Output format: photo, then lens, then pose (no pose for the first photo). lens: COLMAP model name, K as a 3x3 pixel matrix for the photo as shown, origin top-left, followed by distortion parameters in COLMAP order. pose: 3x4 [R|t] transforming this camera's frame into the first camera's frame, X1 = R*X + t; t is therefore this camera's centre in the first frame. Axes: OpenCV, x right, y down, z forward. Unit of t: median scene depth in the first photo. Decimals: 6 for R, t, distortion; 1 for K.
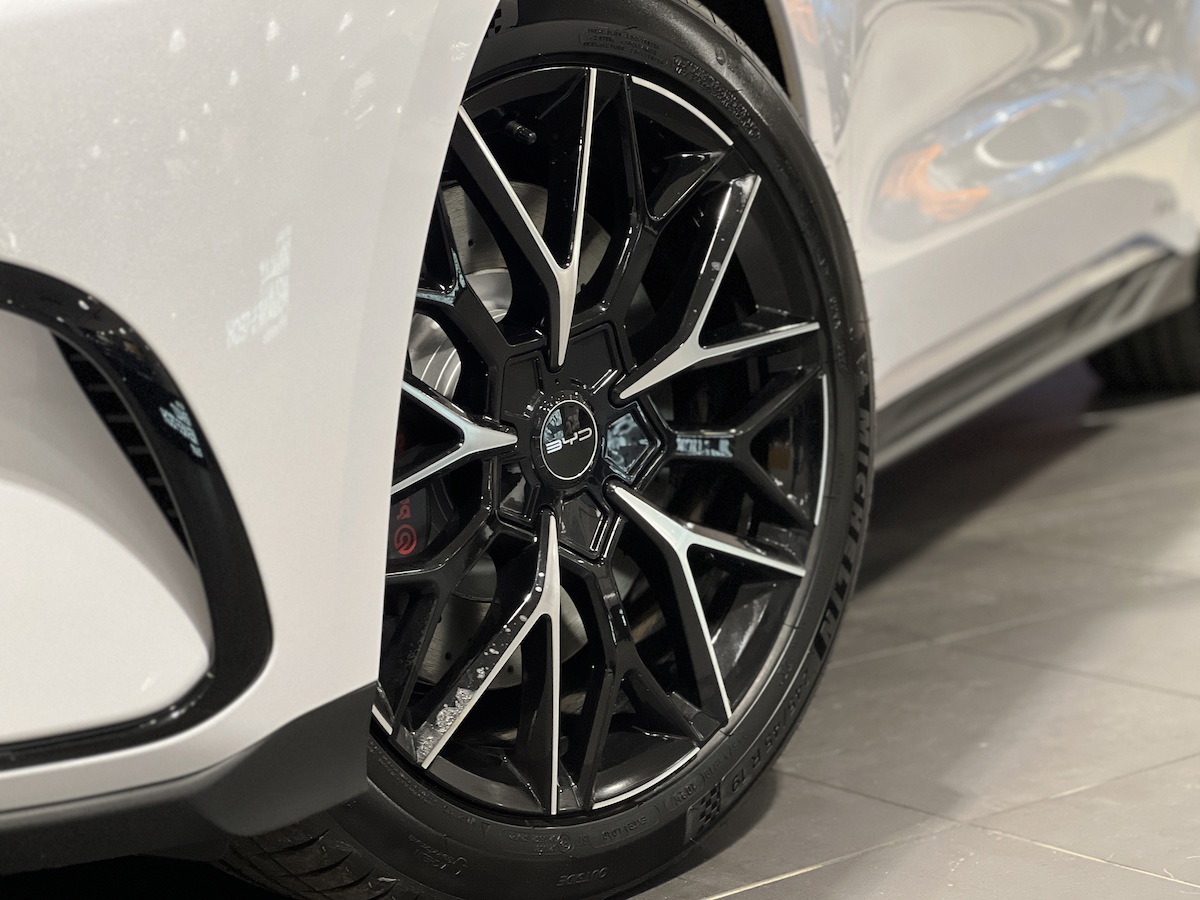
lens RADIAL K [[2629.1, 0, 600.0], [0, 2629.1, 450.0], [0, 0, 1]] dist [0.084060, 0.644064]
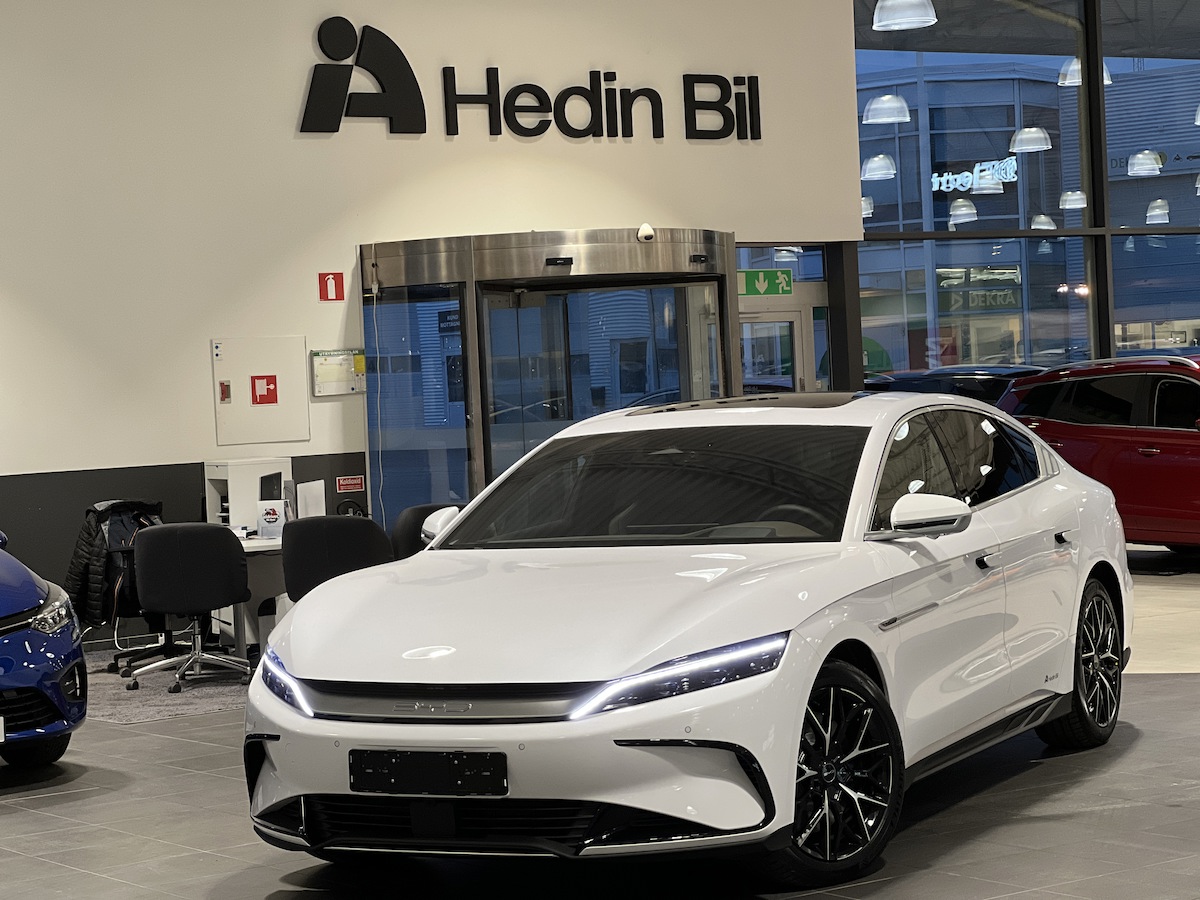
lens RADIAL K [[2629.1, 0, 600.0], [0, 2629.1, 450.0], [0, 0, 1]] dist [0.084060, 0.644064]
pose [[0.996380, -0.024311, -0.081466, -0.021185], [0.014159, 0.992311, -0.122957, -0.003449], [0.083828, 0.121359, 0.989063, -3.403711]]
